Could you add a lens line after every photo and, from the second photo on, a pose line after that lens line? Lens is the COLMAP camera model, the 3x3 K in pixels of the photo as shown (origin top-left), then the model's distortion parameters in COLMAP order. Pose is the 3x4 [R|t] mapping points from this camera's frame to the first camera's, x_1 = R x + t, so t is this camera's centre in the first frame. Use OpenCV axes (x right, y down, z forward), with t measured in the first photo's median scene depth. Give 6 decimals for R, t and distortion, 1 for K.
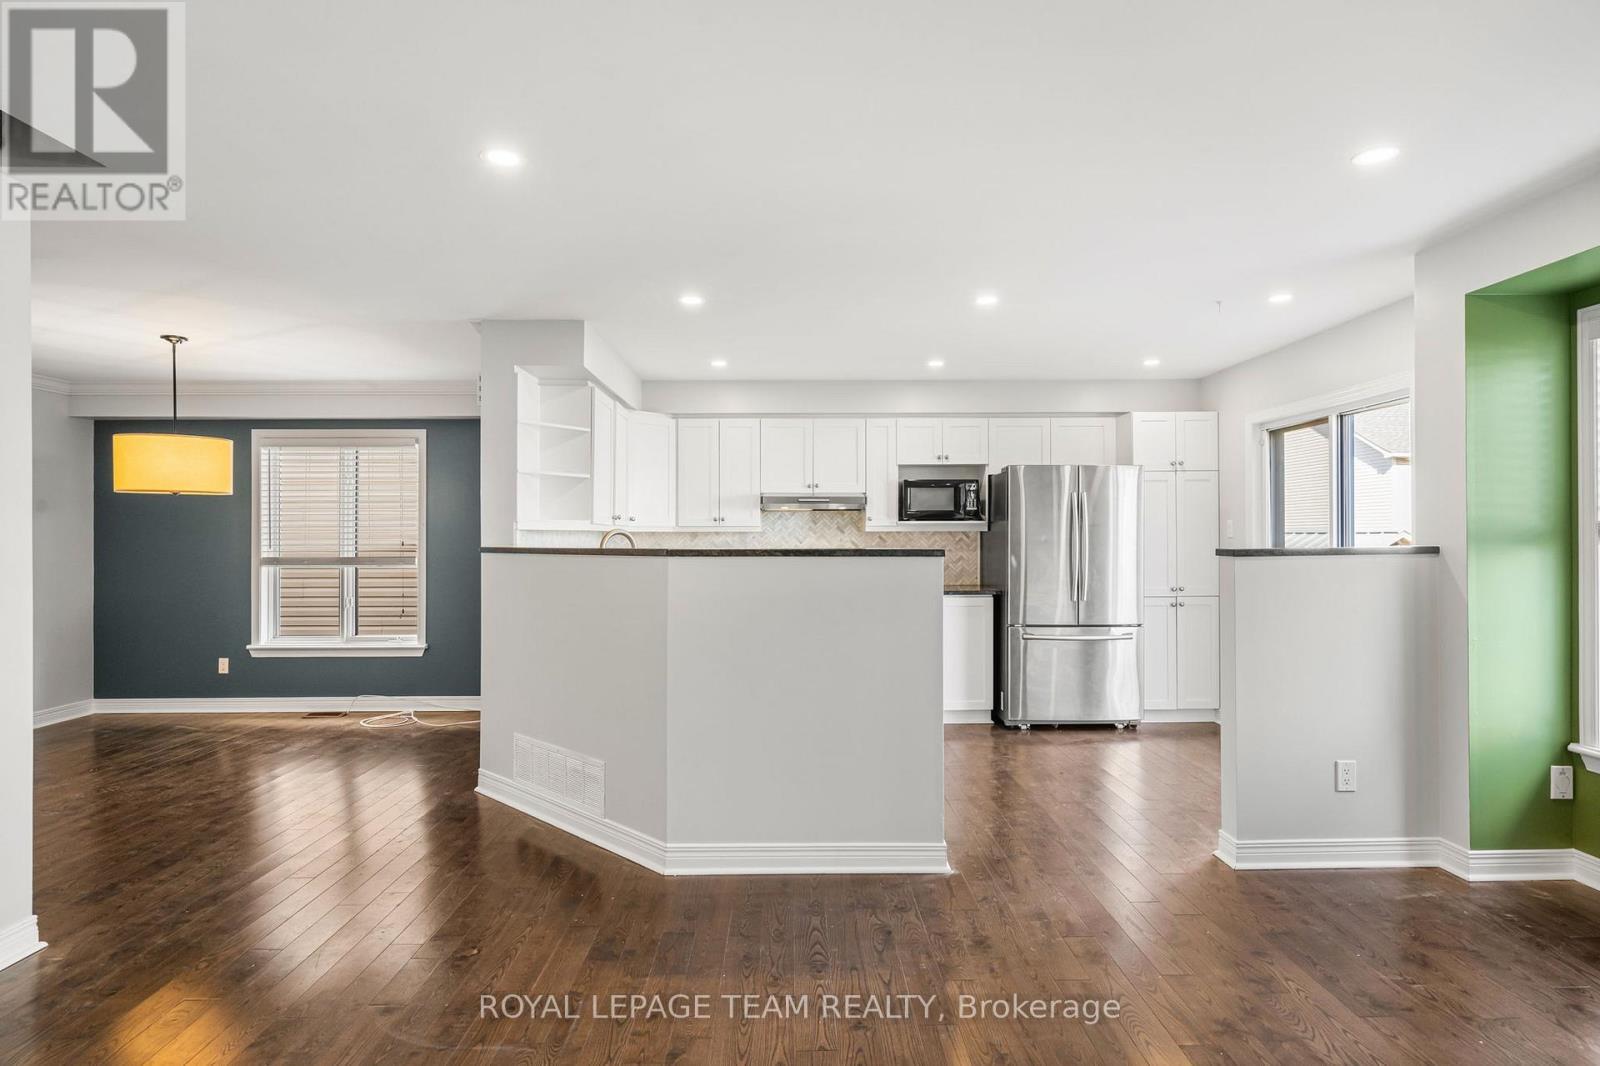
lens RADIAL K [[866.2, 0, 801.7], [0, 866.2, 535.1], [0, 0, 1]] dist [0.000483, -0.001158]
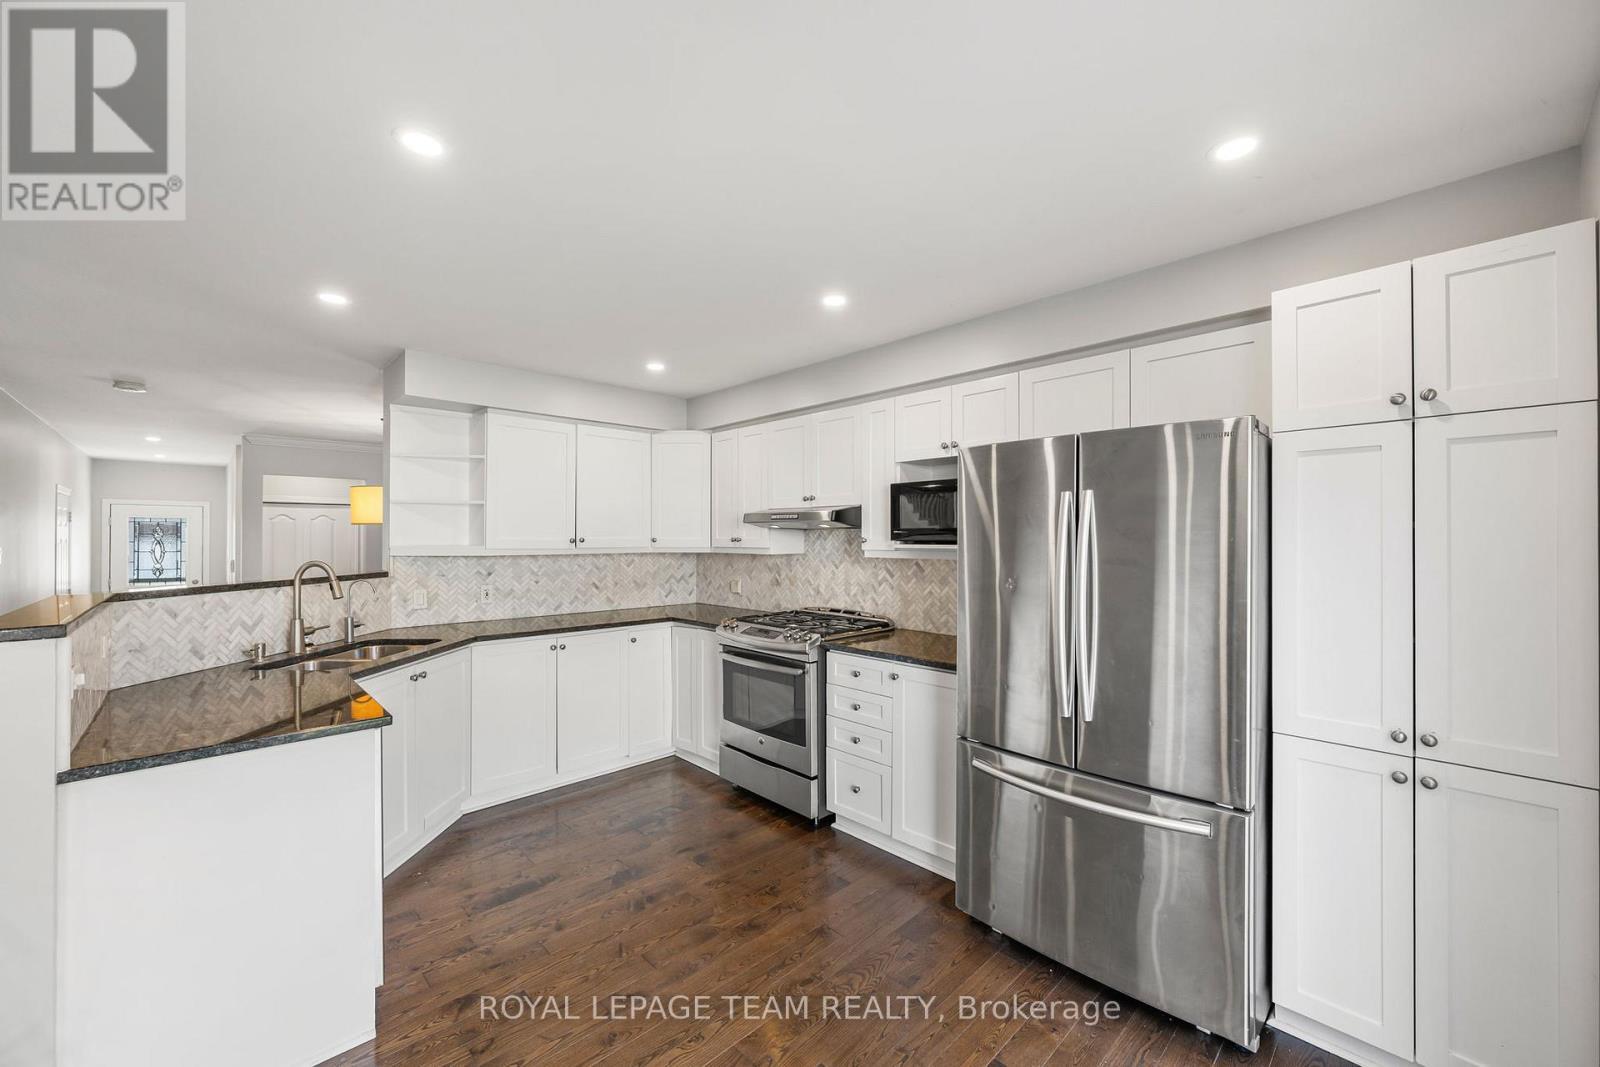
lens RADIAL K [[632.7, 0, 802.6], [0, 632.7, 535.4], [0, 0, 1]] dist [0.002264, -0.000897]
pose [[0.685965, 0.000072, -0.727634, 0.441563], [0.000645, 1.000000, 0.000707, -0.023830], [0.727634, -0.000954, 0.685965, 0.611997]]
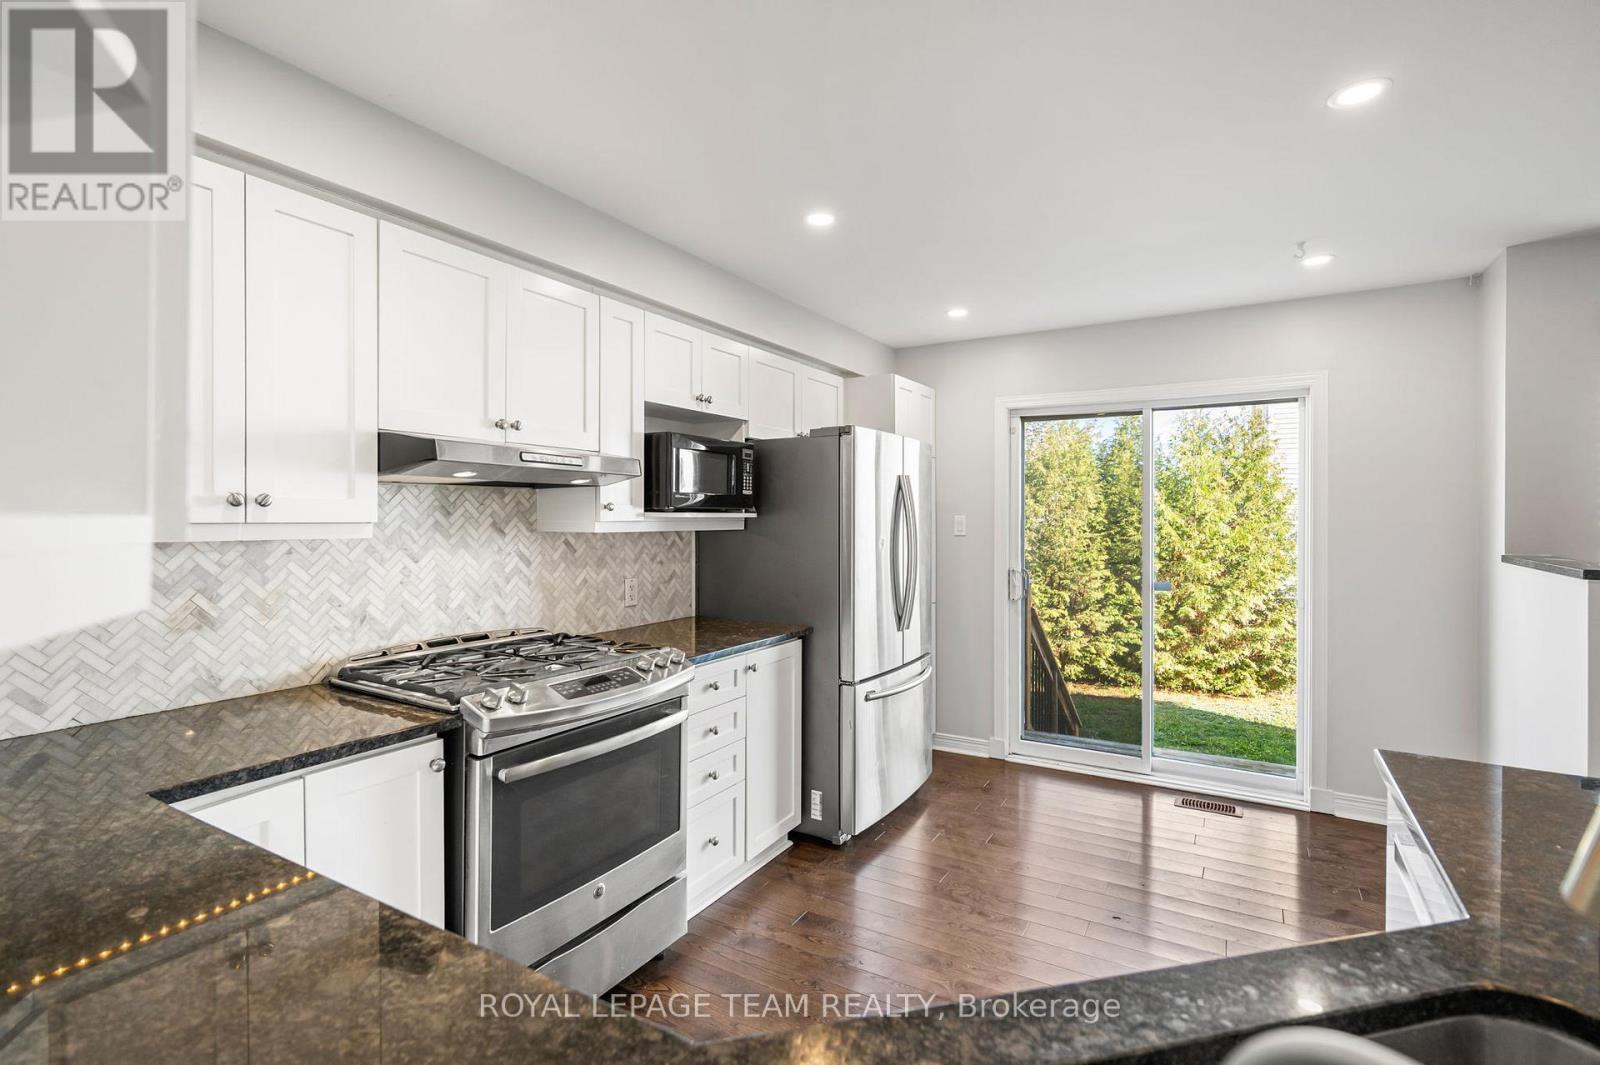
lens RADIAL K [[745.8, 0, 802.0], [0, 745.8, 518.4], [0, 0, 1]] dist [-0.002962, 0.000371]
pose [[0.519471, 0.002078, 0.854485, -0.223242], [-0.004796, 0.999988, 0.000484, -0.013326], [-0.854474, -0.004350, 0.519475, 0.711281]]
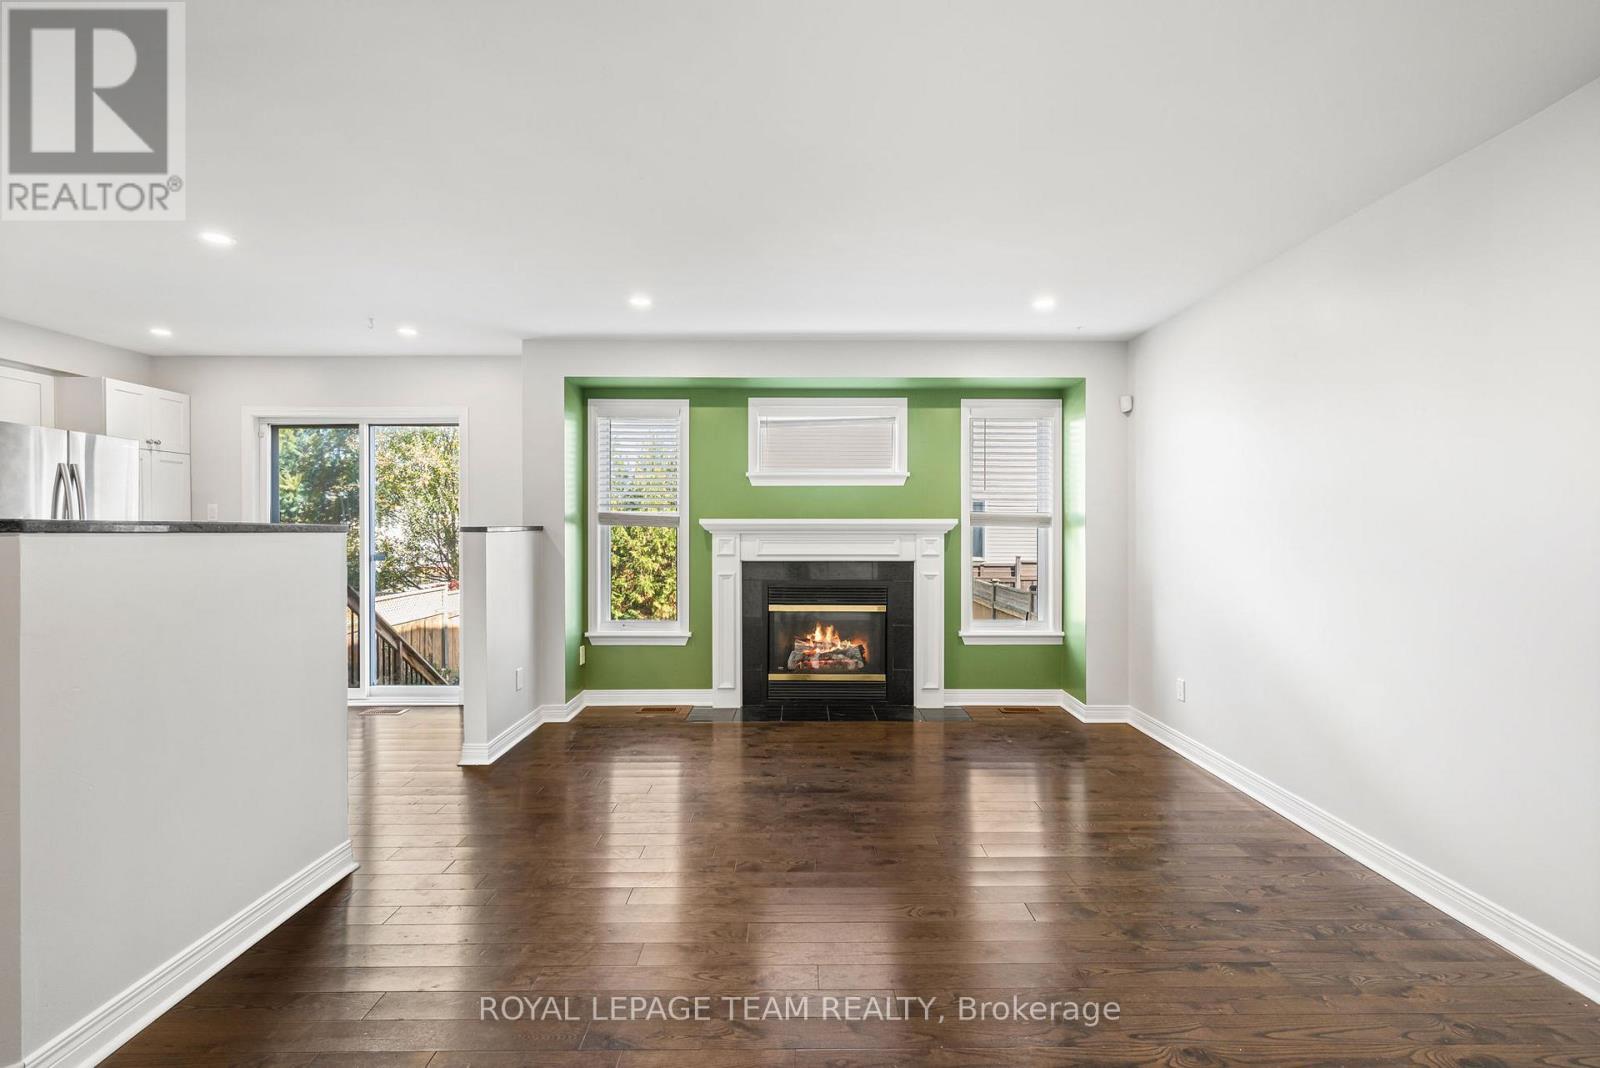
lens RADIAL K [[722.4, 0, 791.2], [0, 722.4, 538.8], [0, 0, 1]] dist [0.003168, 0.000445]
pose [[0.015521, -0.013050, 0.999794, -0.341518], [-0.003122, 0.999909, 0.013100, 0.009855], [-0.999875, -0.003324, 0.015479, 0.284402]]
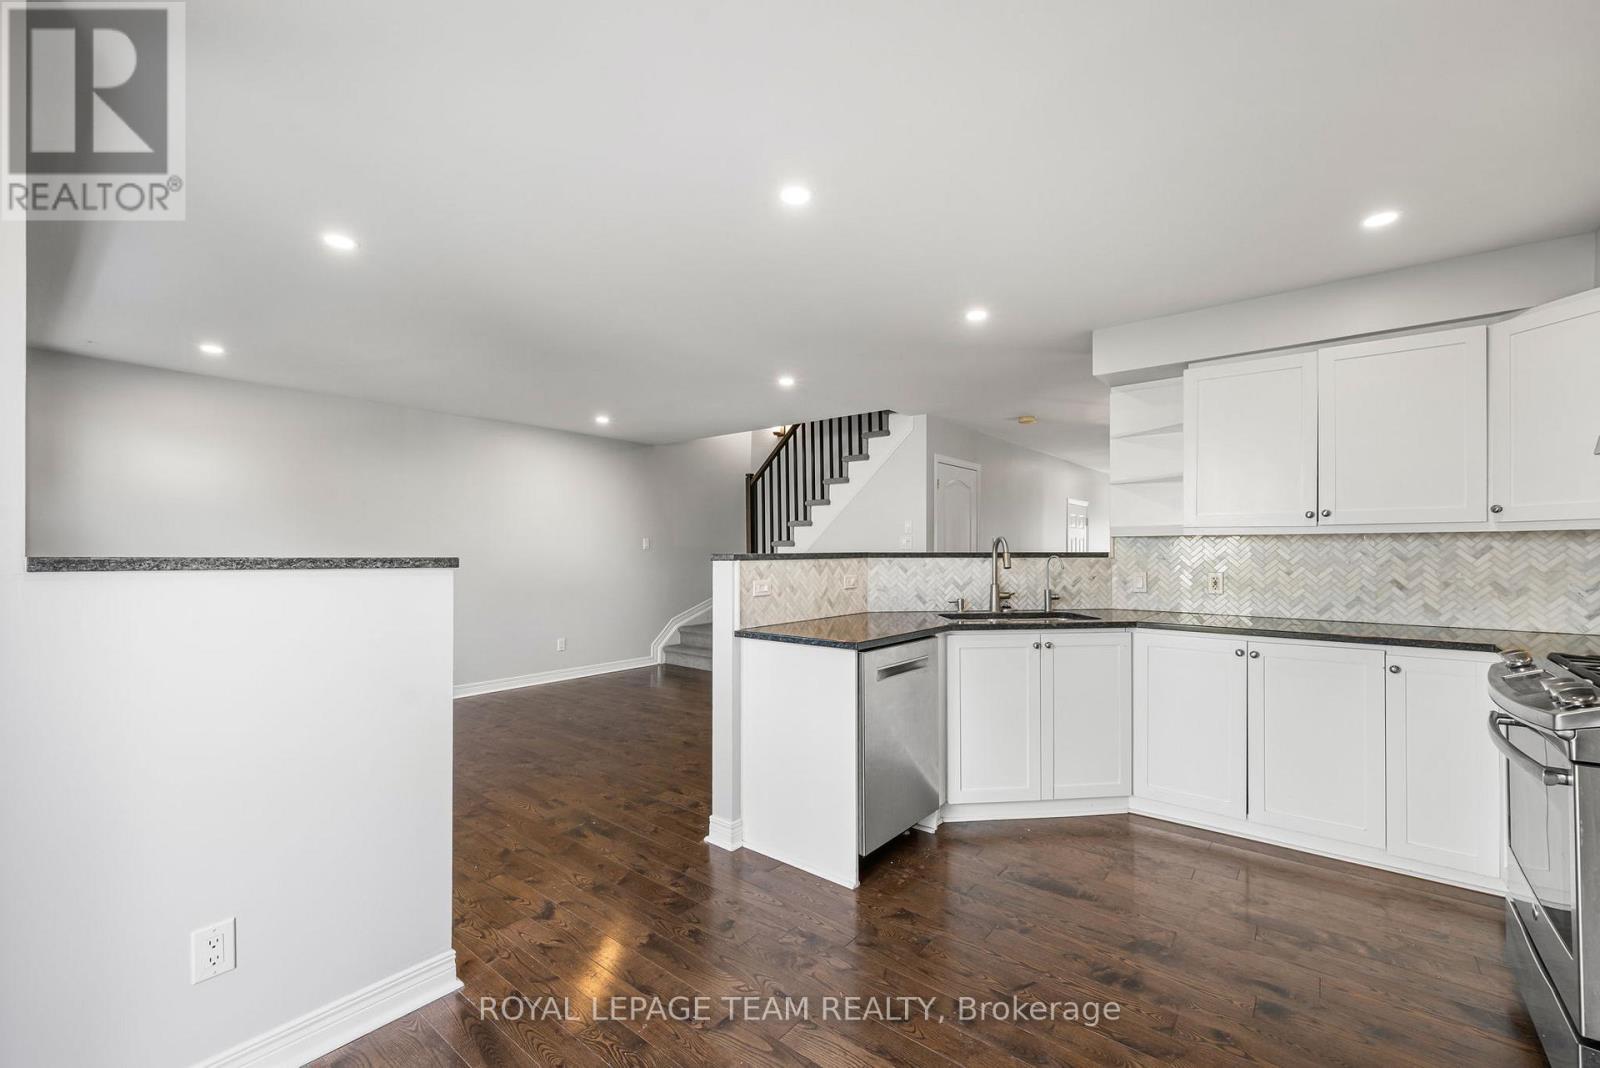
lens RADIAL K [[657.7, 0, 804.9], [0, 657.7, 547.5], [0, 0, 1]] dist [0.000795, 0.000173]
pose [[-0.633276, -0.000232, -0.773926, 0.413825], [0.004156, 0.999985, -0.003701, 0.006043], [0.773915, -0.005560, -0.633265, 0.903212]]
